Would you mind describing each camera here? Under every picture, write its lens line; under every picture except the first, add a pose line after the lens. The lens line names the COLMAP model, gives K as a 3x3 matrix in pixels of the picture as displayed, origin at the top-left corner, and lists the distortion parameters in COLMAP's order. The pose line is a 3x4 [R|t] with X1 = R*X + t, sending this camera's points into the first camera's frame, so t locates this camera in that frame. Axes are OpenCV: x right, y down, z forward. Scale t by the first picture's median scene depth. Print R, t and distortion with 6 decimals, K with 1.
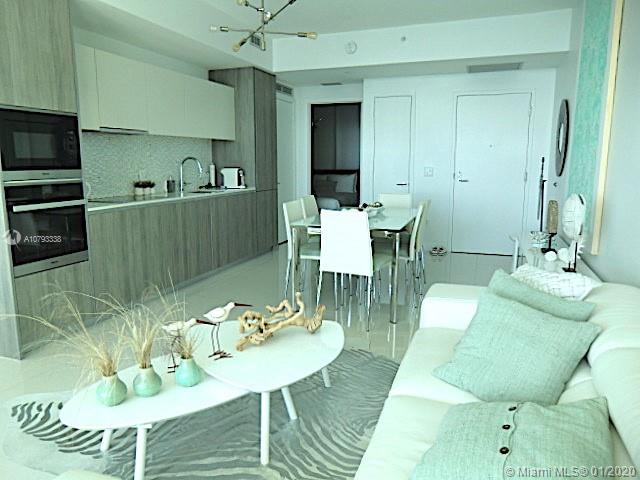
lens RADIAL K [[464.6, 0, 315.5], [0, 464.6, 243.4], [0, 0, 1]] dist [-0.107628, 0.115356]
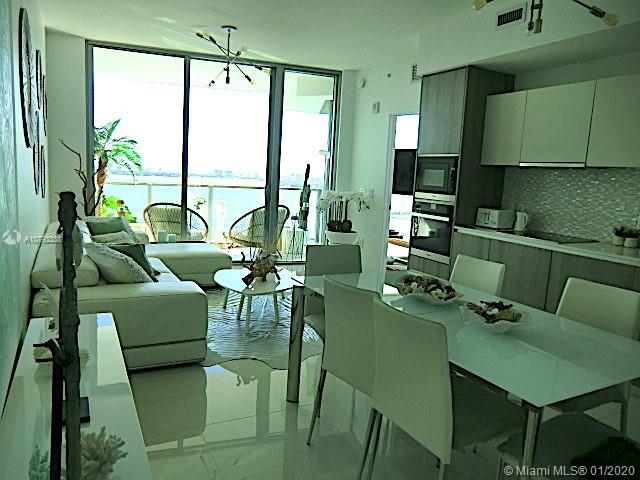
lens RADIAL K [[464.6, 0, 315.5], [0, 464.6, 243.4], [0, 0, 1]] dist [-0.107628, 0.115356]
pose [[-0.665394, 0.077564, -0.742452, 0.492323], [-0.181600, 0.947889, 0.261778, -0.202484], [0.724066, 0.309014, -0.616634, 1.032815]]
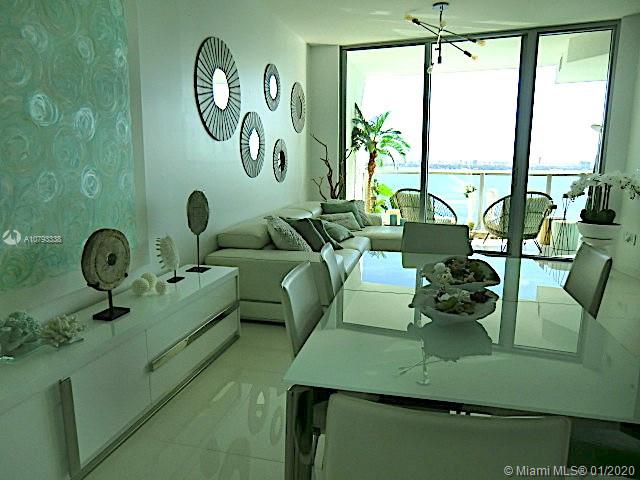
lens RADIAL K [[468.0, 0, 314.0], [0, 468.0, 241.3], [0, 0, 1]] dist [-0.090168, 0.098978]
pose [[-0.994154, 0.017972, -0.106468, 0.235240], [-0.019887, 0.938702, 0.344154, -0.212940], [0.106126, 0.344260, -0.932857, 1.181856]]
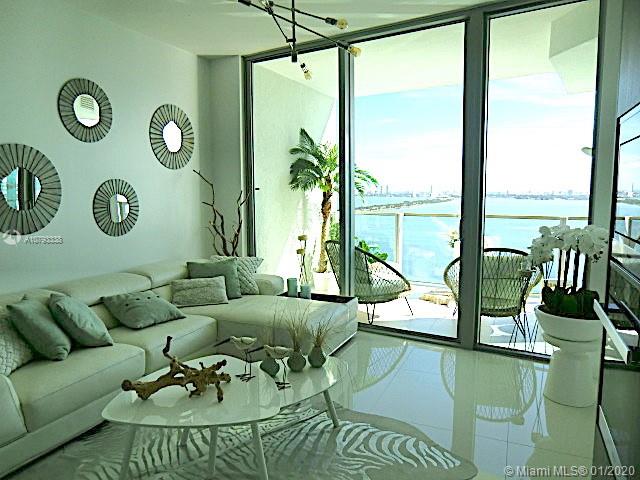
lens RADIAL K [[457.9, 0, 320.0], [0, 457.9, 240.0], [0, 0, 1]] dist [-0.000820, 0.001833]
pose [[-0.998156, -0.002695, 0.060634, -0.204406], [0.014479, 0.959601, 0.280992, -0.178280], [-0.058942, 0.281352, -0.957793, 0.858247]]
